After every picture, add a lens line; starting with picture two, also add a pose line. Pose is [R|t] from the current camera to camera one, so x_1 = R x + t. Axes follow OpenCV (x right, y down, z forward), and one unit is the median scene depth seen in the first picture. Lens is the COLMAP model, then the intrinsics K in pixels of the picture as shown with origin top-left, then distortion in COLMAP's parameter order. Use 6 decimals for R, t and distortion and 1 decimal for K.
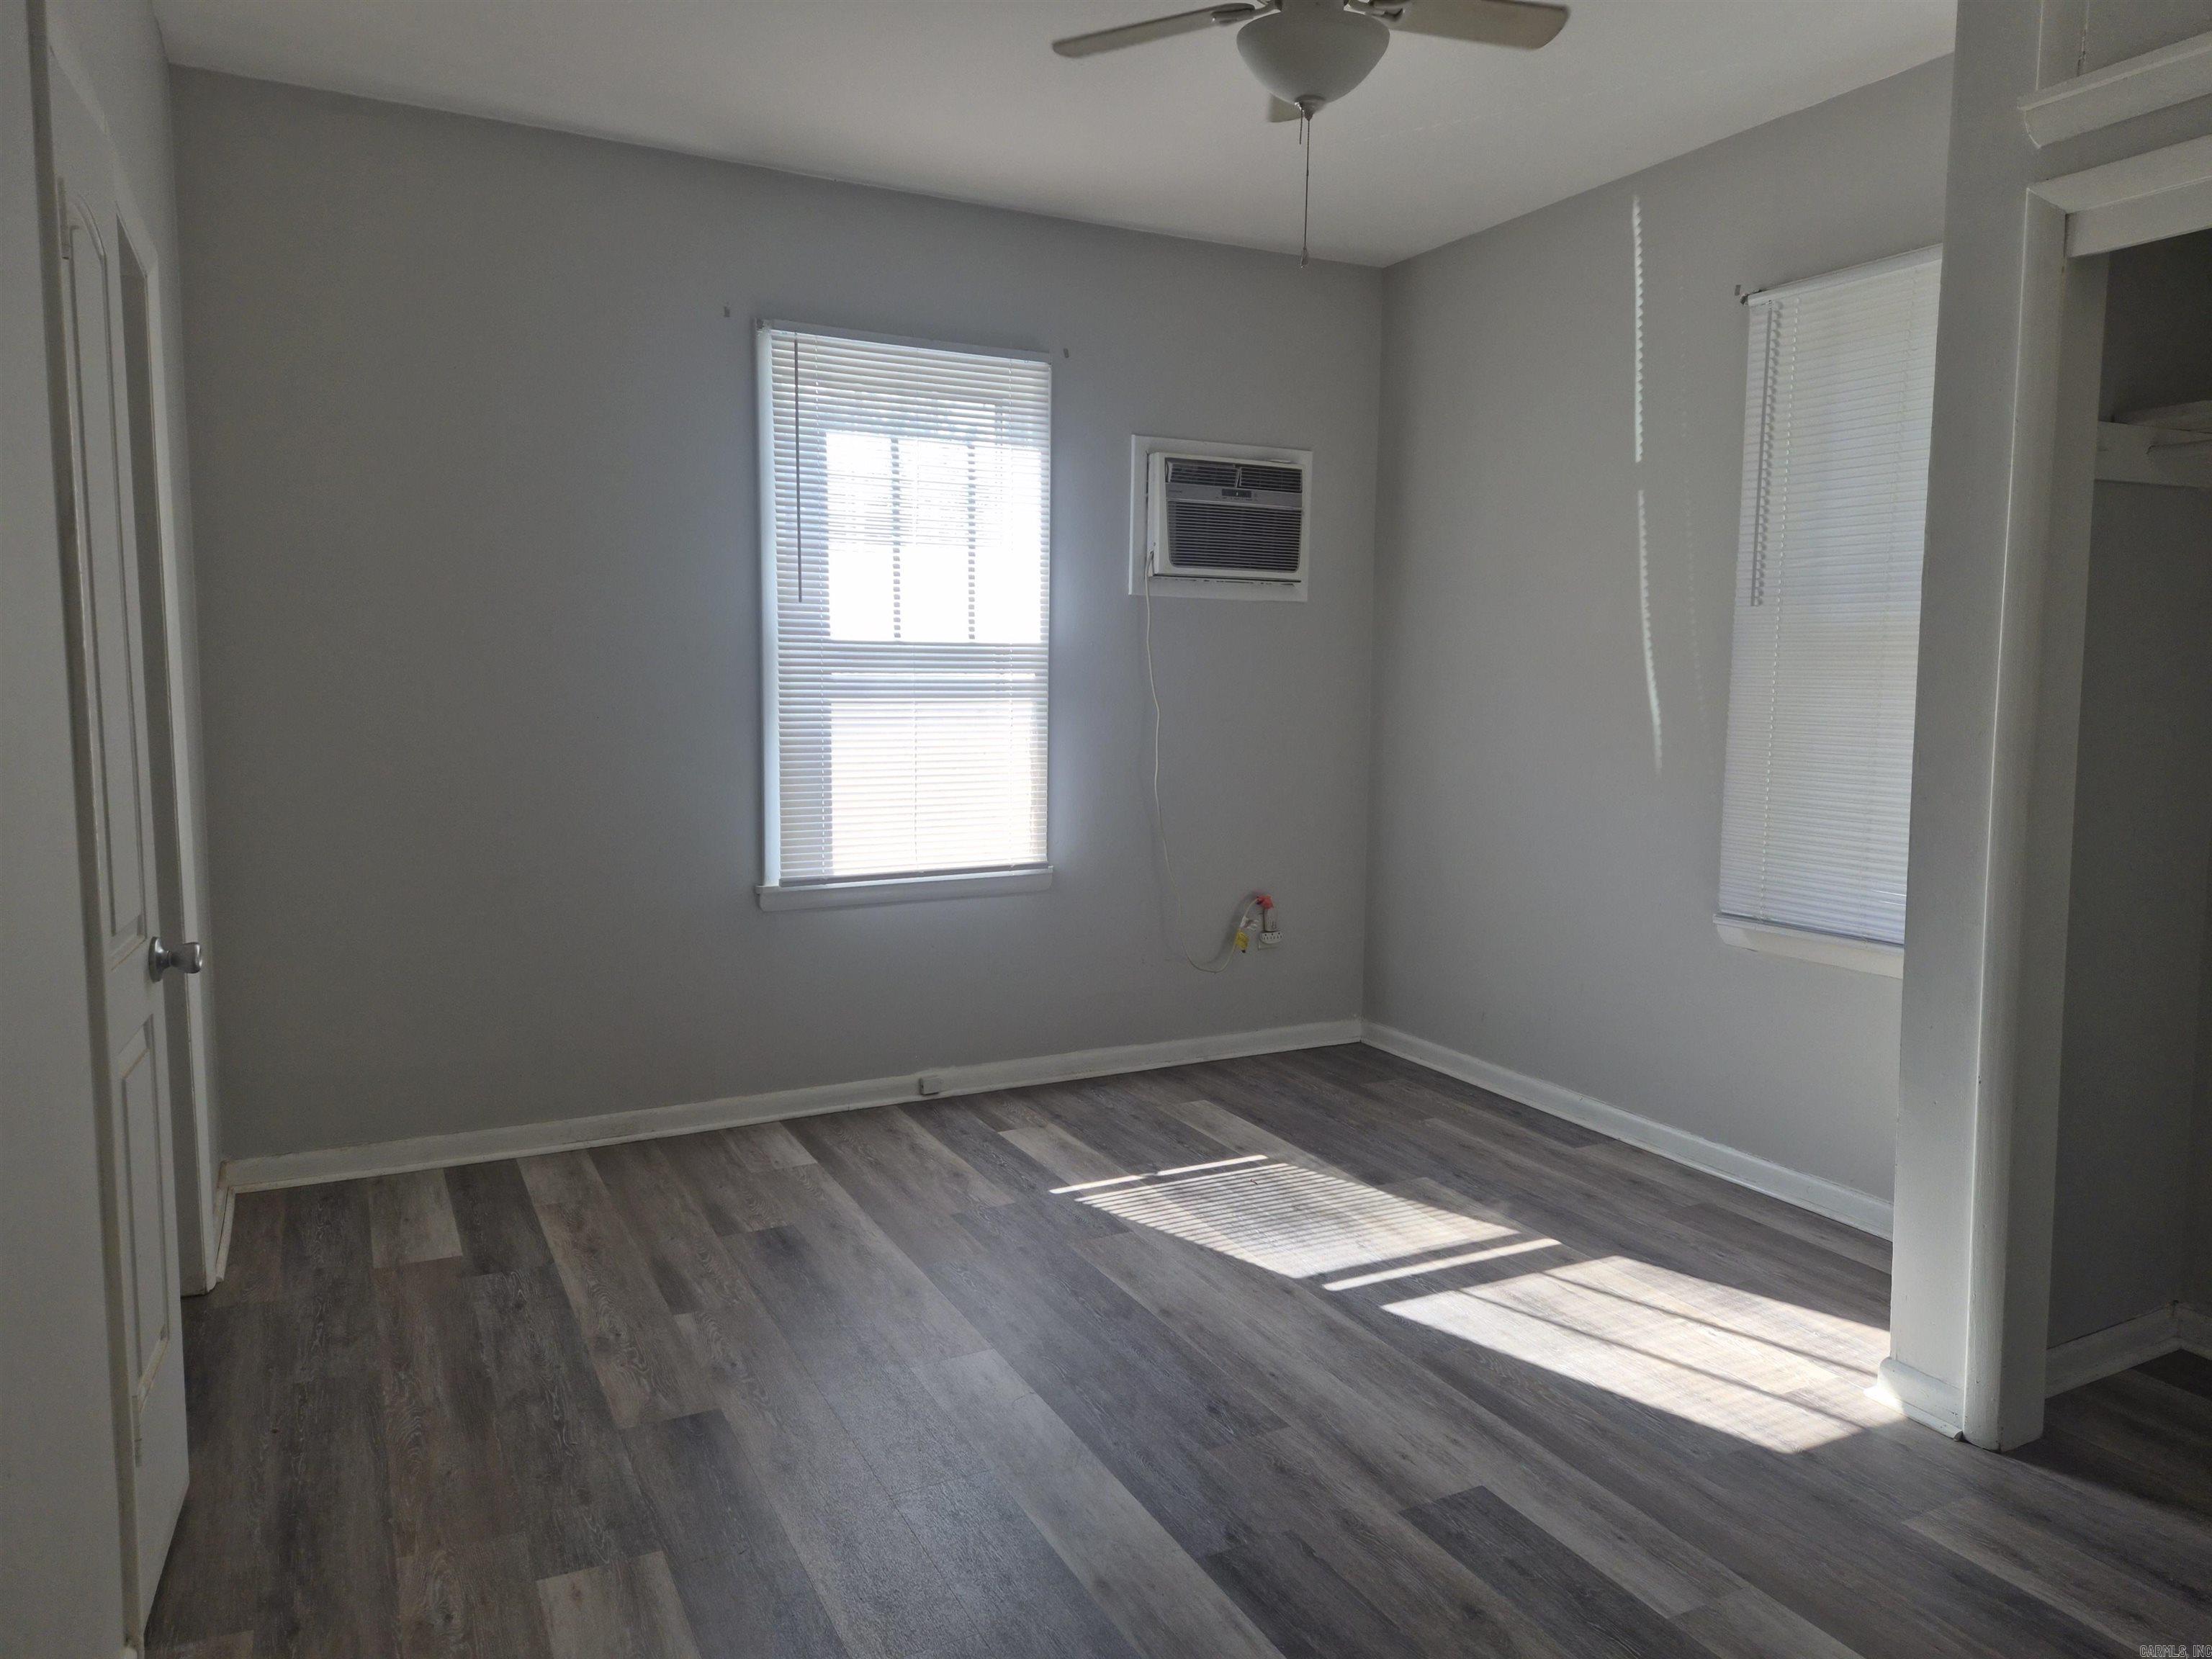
lens RADIAL K [[1471.9, 0, 1114.2], [0, 1471.9, 780.6], [0, 0, 1]] dist [0.065330, -0.058192]
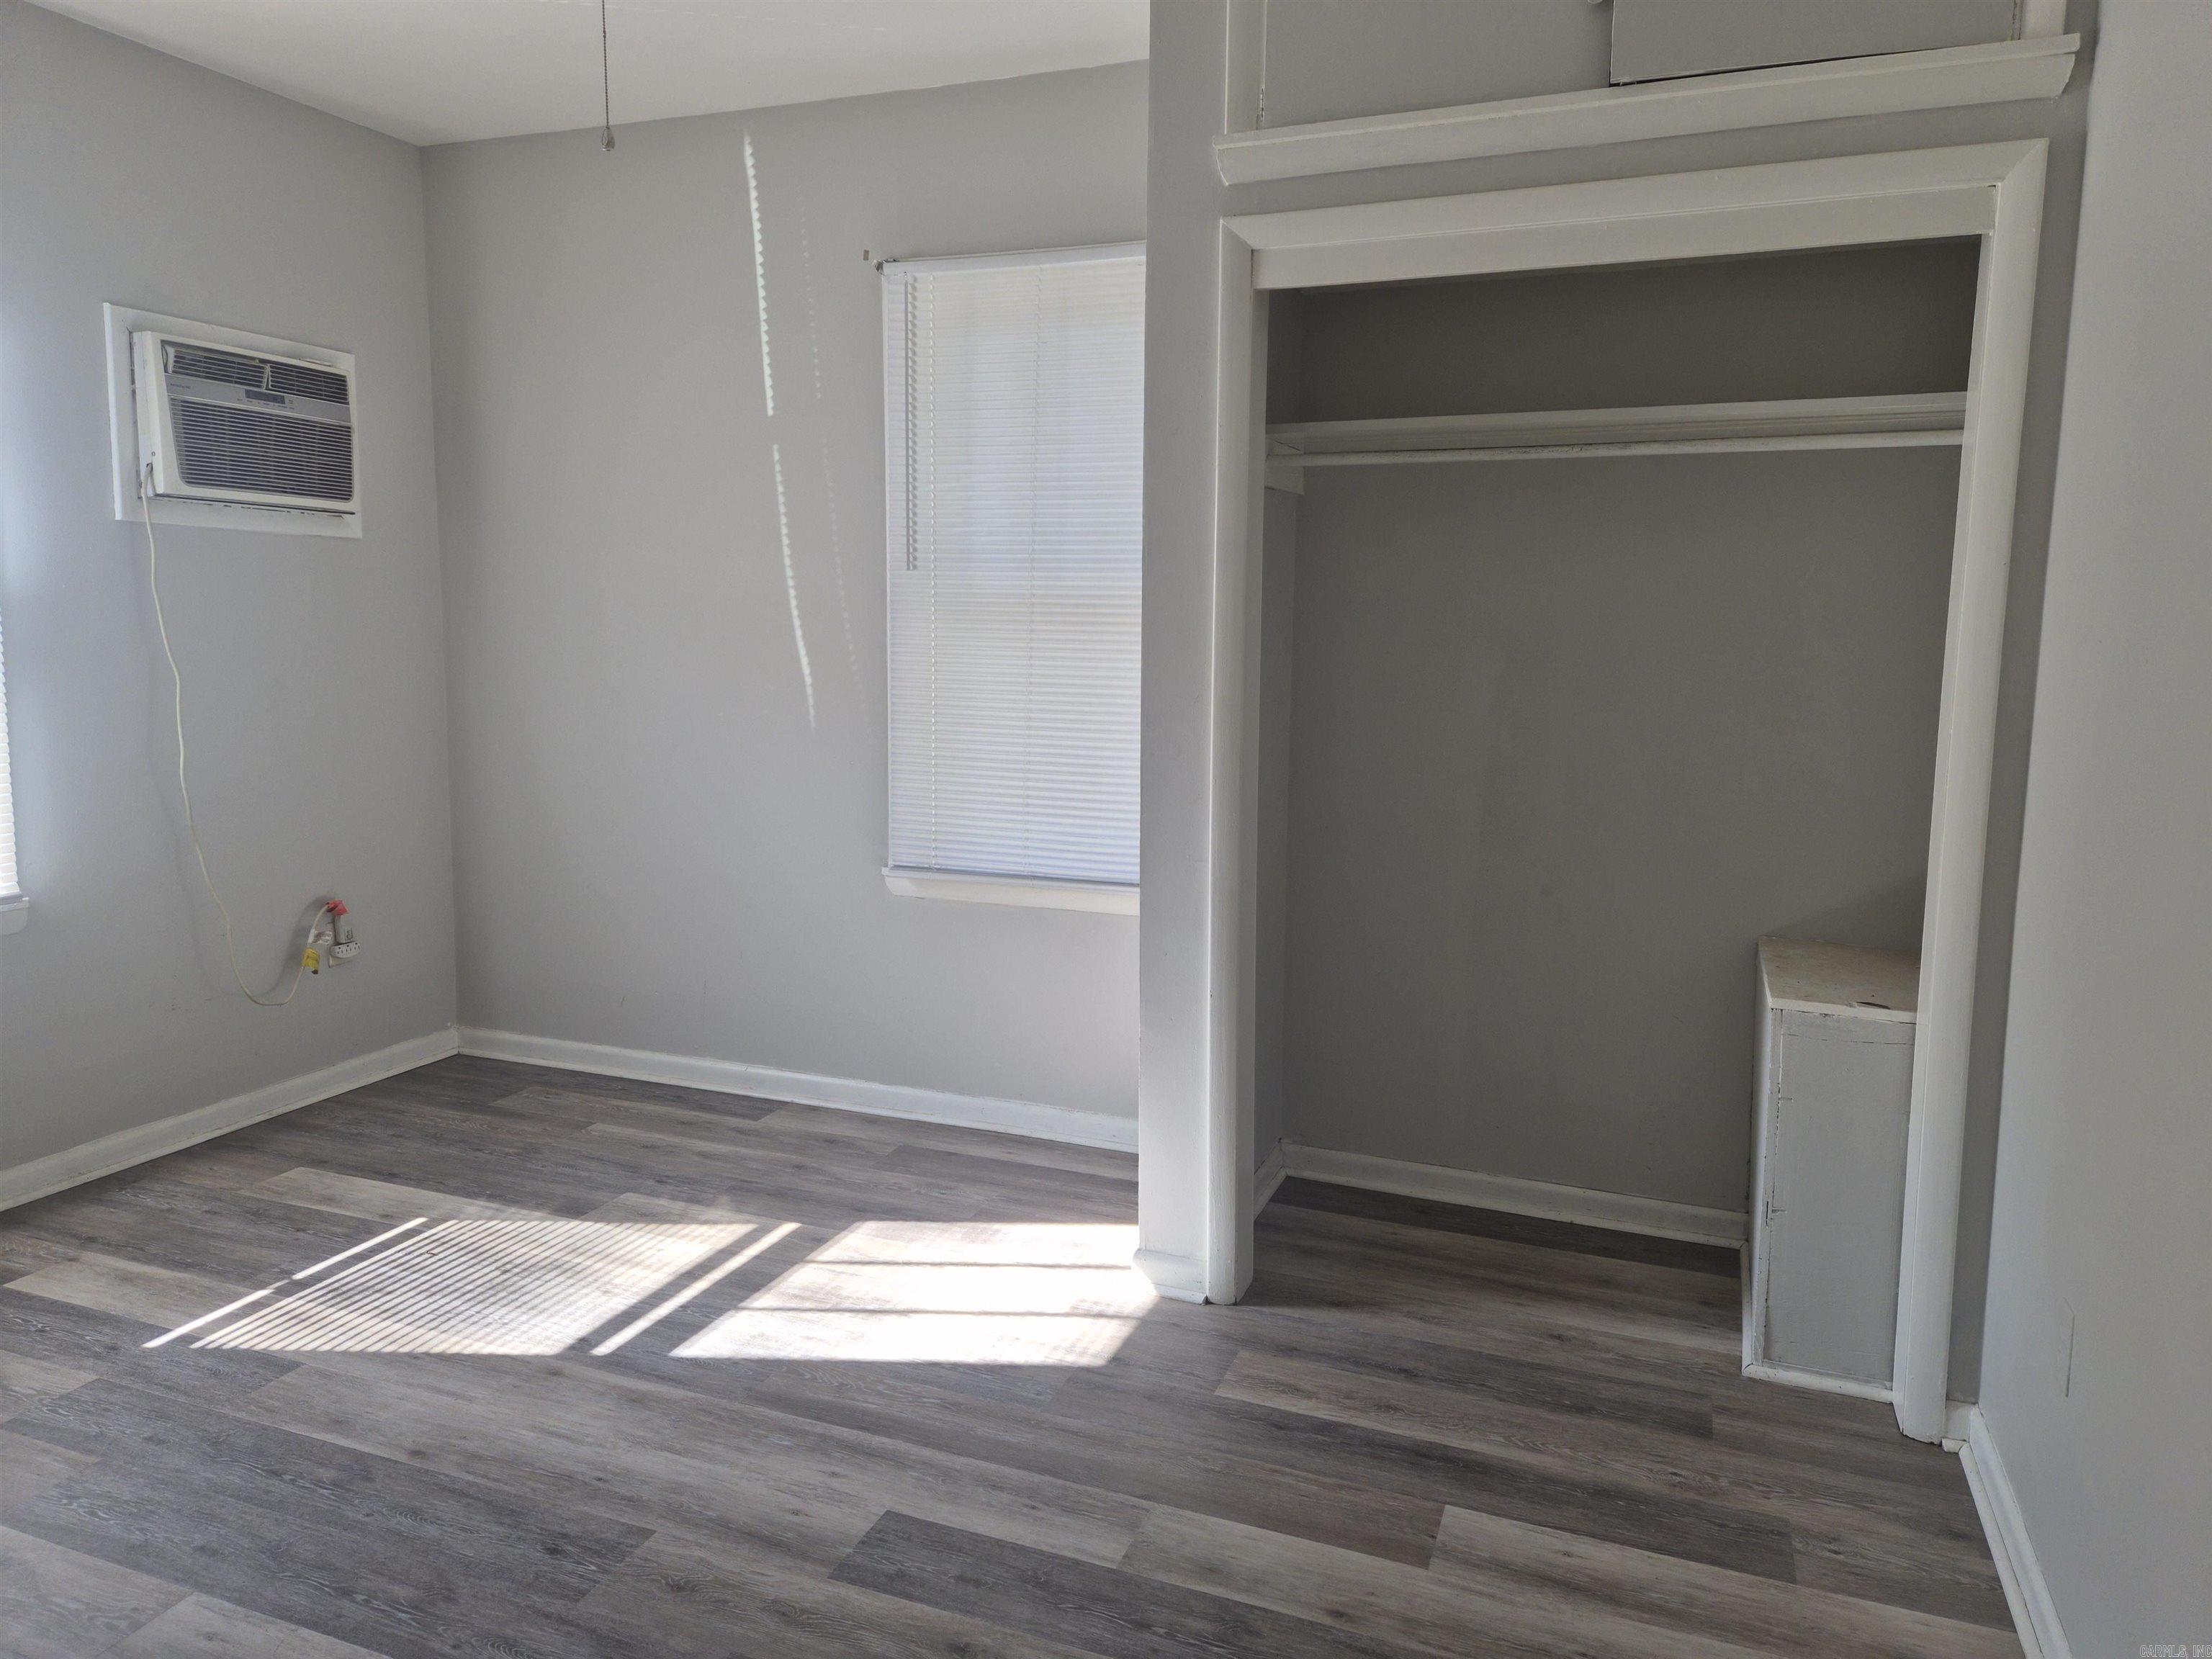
lens RADIAL K [[1471.9, 0, 1095.7], [0, 1471.9, 772.8], [0, 0, 1]] dist [0.065330, -0.058192]
pose [[0.747754, -0.065764, 0.660711, -0.172046], [0.040585, 0.997749, 0.053379, -0.026636], [-0.662734, -0.013099, 0.748740, 0.146956]]
